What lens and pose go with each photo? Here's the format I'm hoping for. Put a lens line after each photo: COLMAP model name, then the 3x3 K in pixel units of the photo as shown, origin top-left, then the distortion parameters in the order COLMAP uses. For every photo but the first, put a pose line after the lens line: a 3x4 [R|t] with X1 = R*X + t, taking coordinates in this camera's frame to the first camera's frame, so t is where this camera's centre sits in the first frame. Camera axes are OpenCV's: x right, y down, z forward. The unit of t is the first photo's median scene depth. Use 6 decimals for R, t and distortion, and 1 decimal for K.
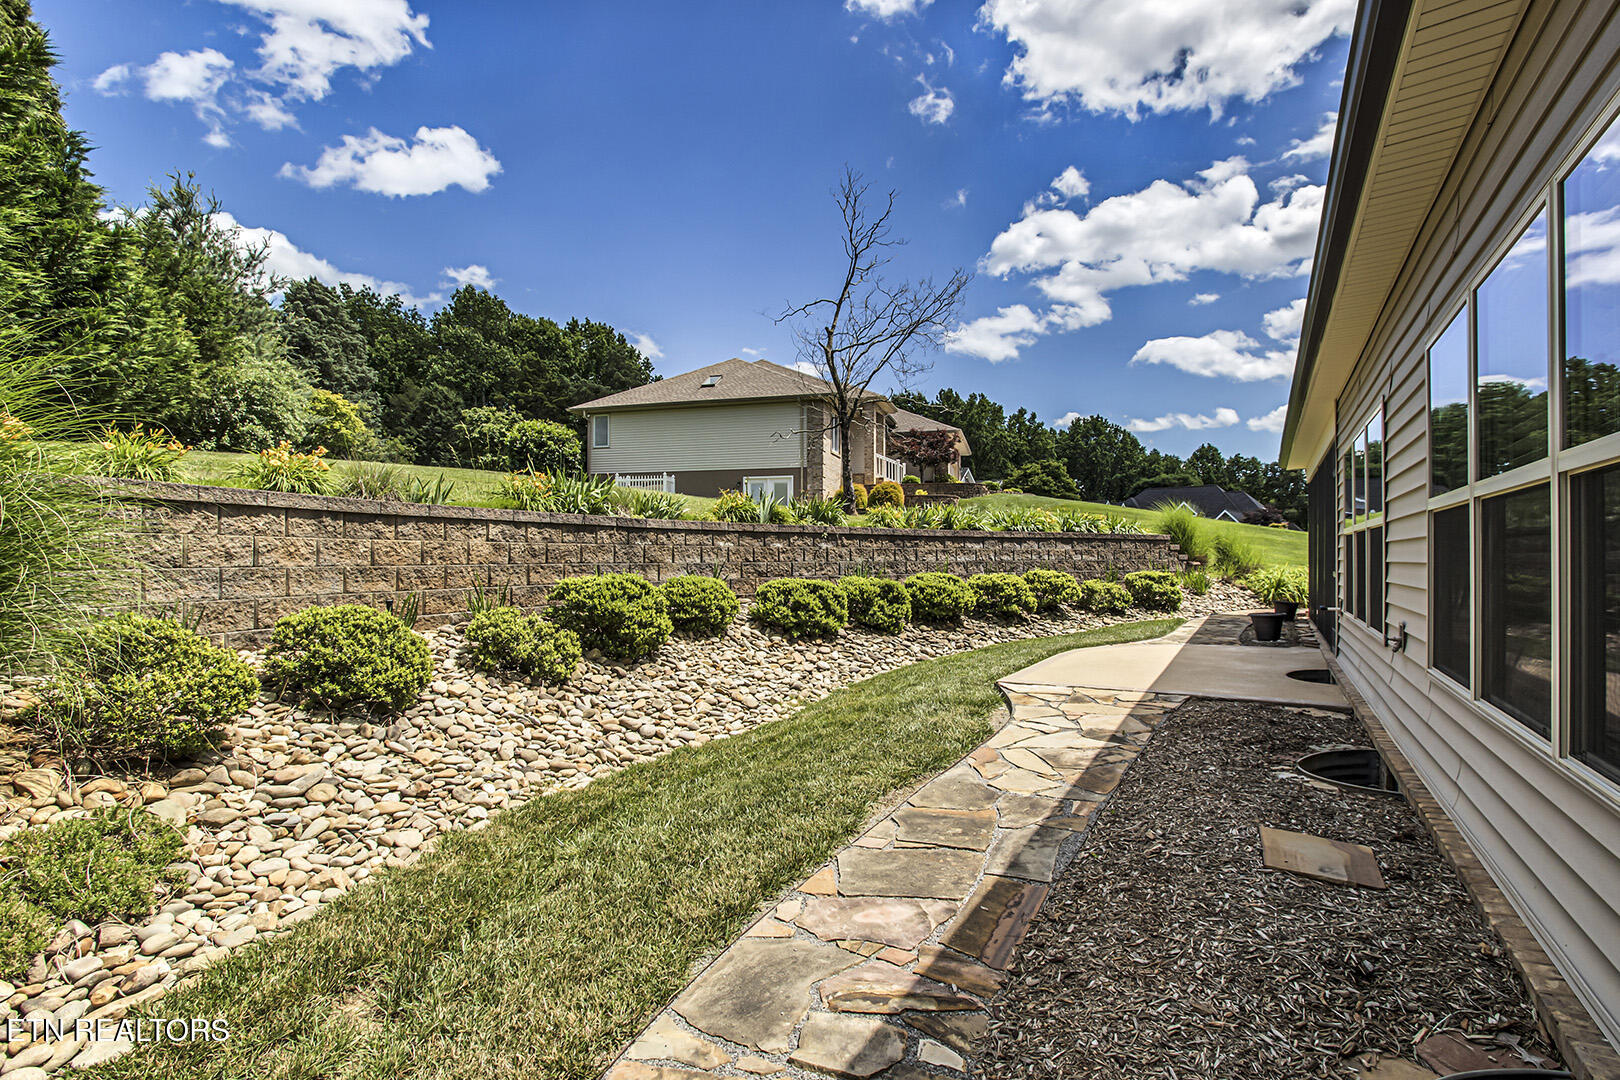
lens RADIAL K [[765.1, 0, 811.2], [0, 765.1, 555.0], [0, 0, 1]] dist [-0.005755, -0.001059]
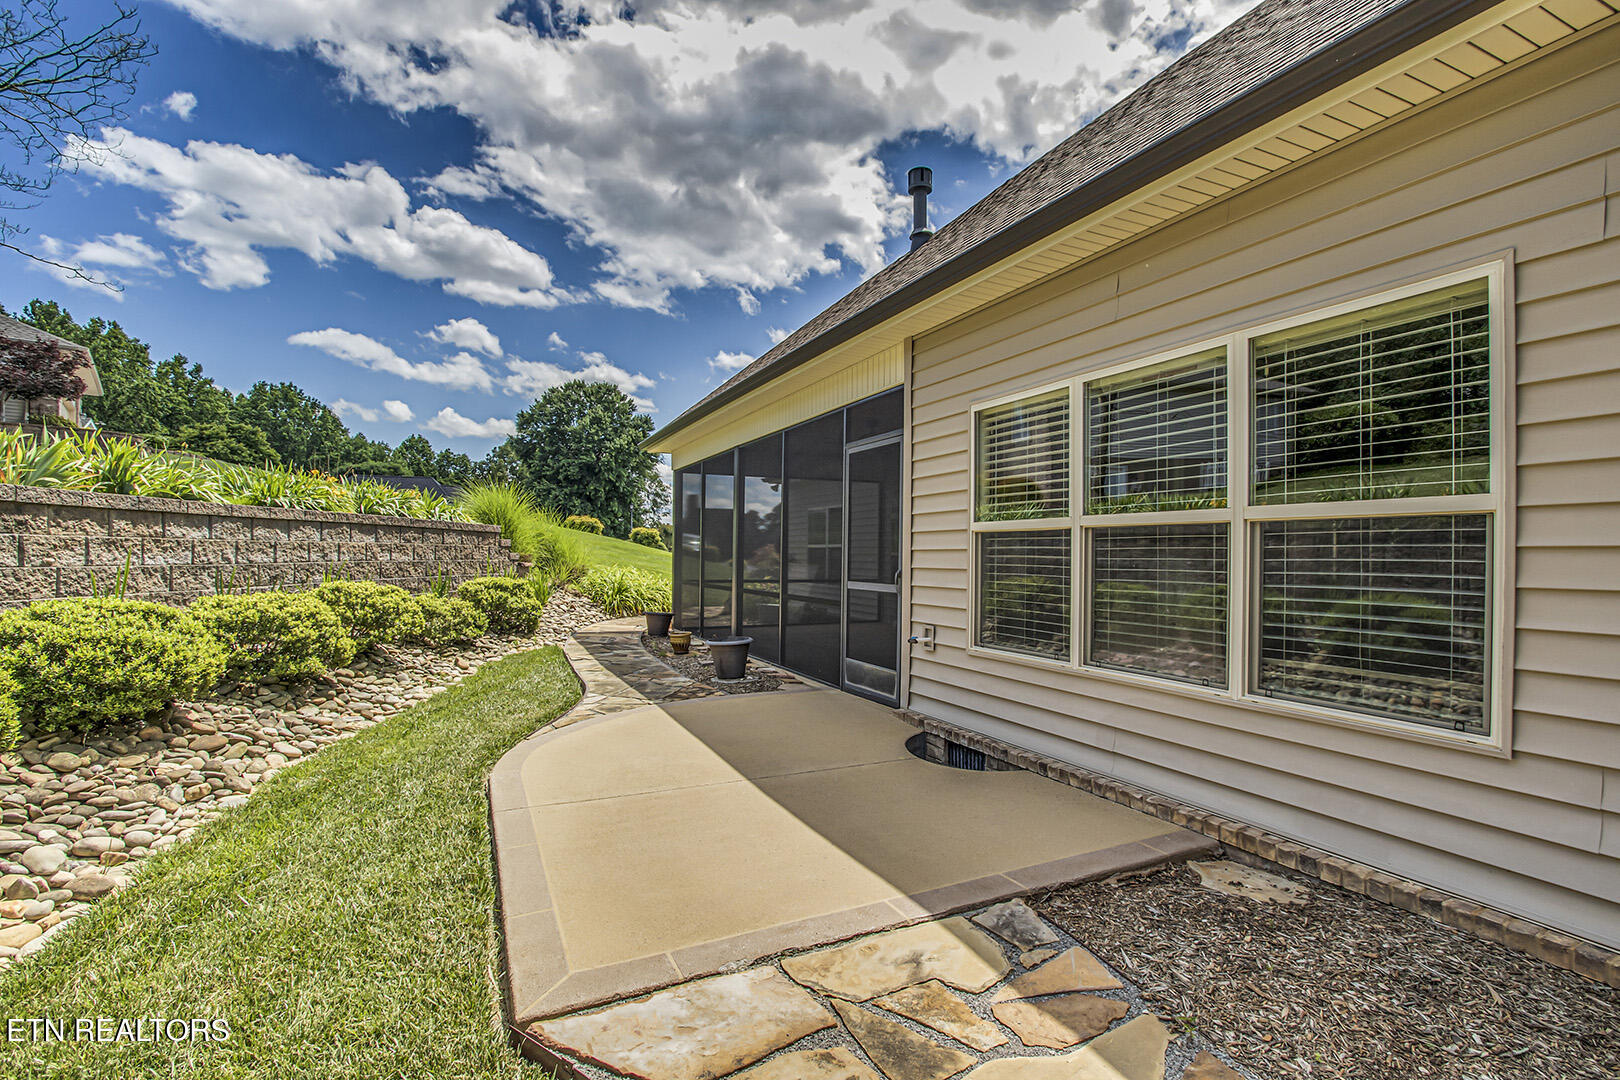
lens RADIAL K [[765.1, 0, 811.2], [0, 765.1, 555.0], [0, 0, 1]] dist [-0.005755, -0.001059]
pose [[0.563715, 0.006130, 0.825947, 0.040661], [-0.011891, 0.999929, 0.000694, -0.002857], [-0.825884, -0.010213, 0.563748, 0.412439]]
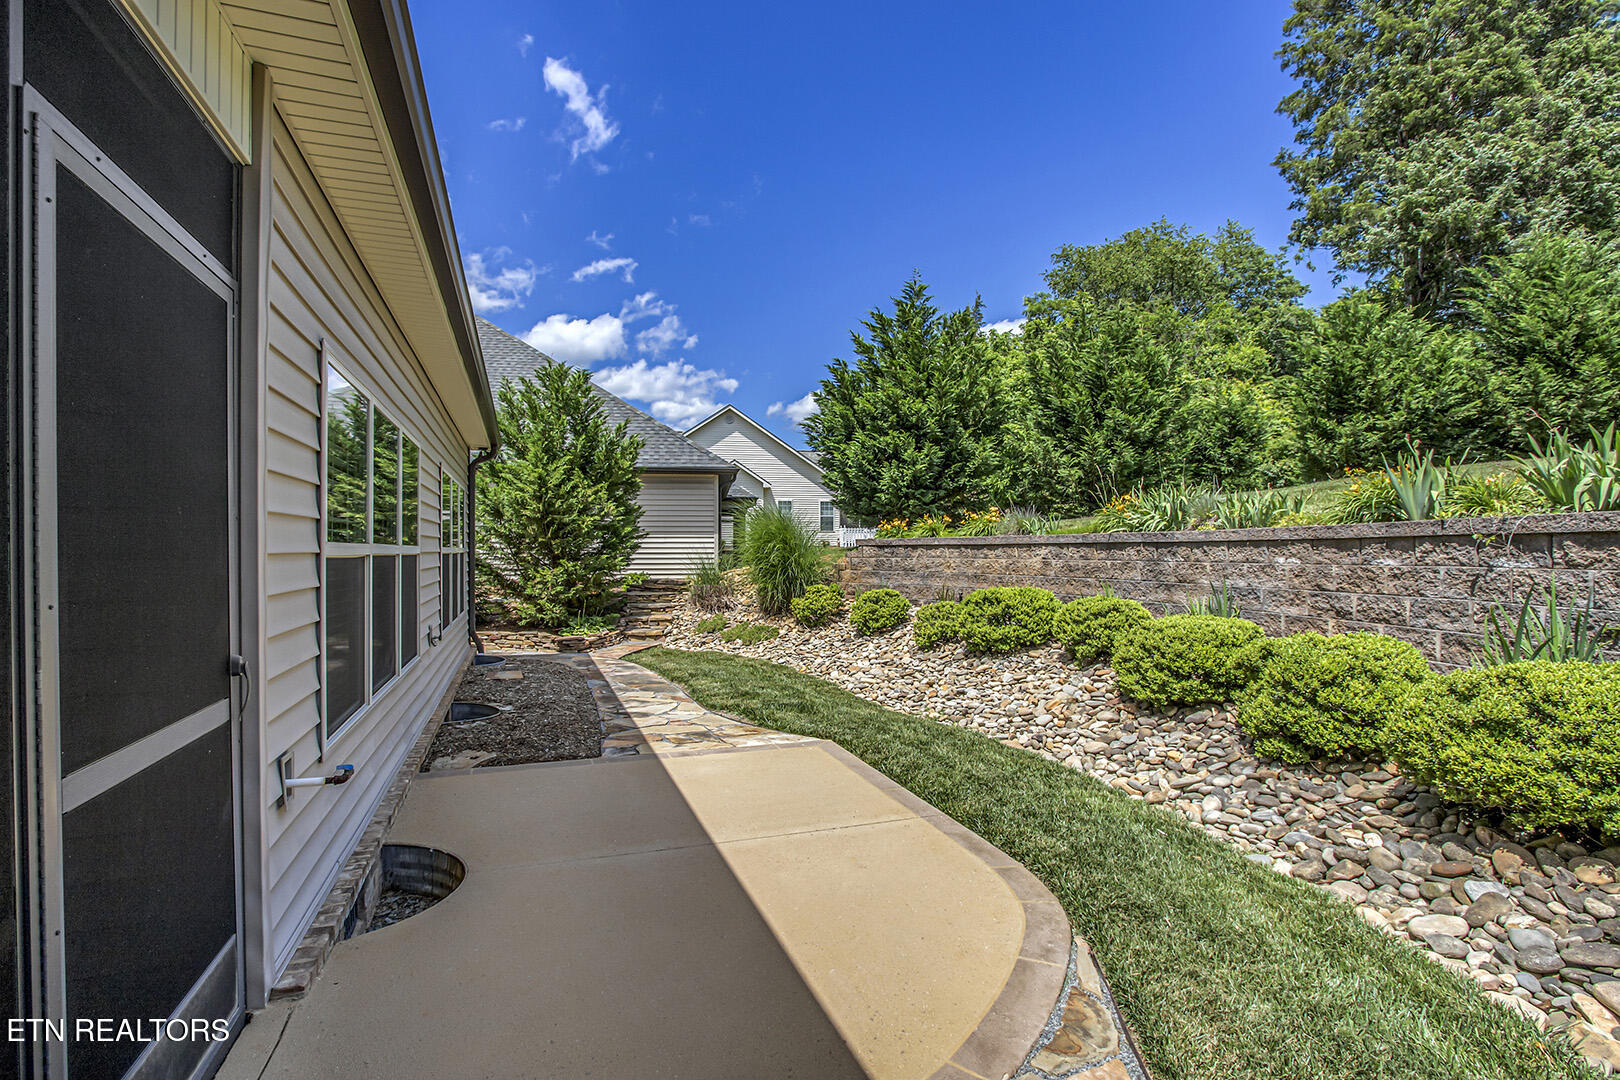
lens RADIAL K [[765.1, 0, 811.2], [0, 765.1, 555.0], [0, 0, 1]] dist [-0.005755, -0.001059]
pose [[-0.630085, 0.002409, -0.776522, 0.441421], [0.000836, 0.999997, 0.002424, -0.014883], [0.776526, 0.000878, -0.630085, 0.777876]]
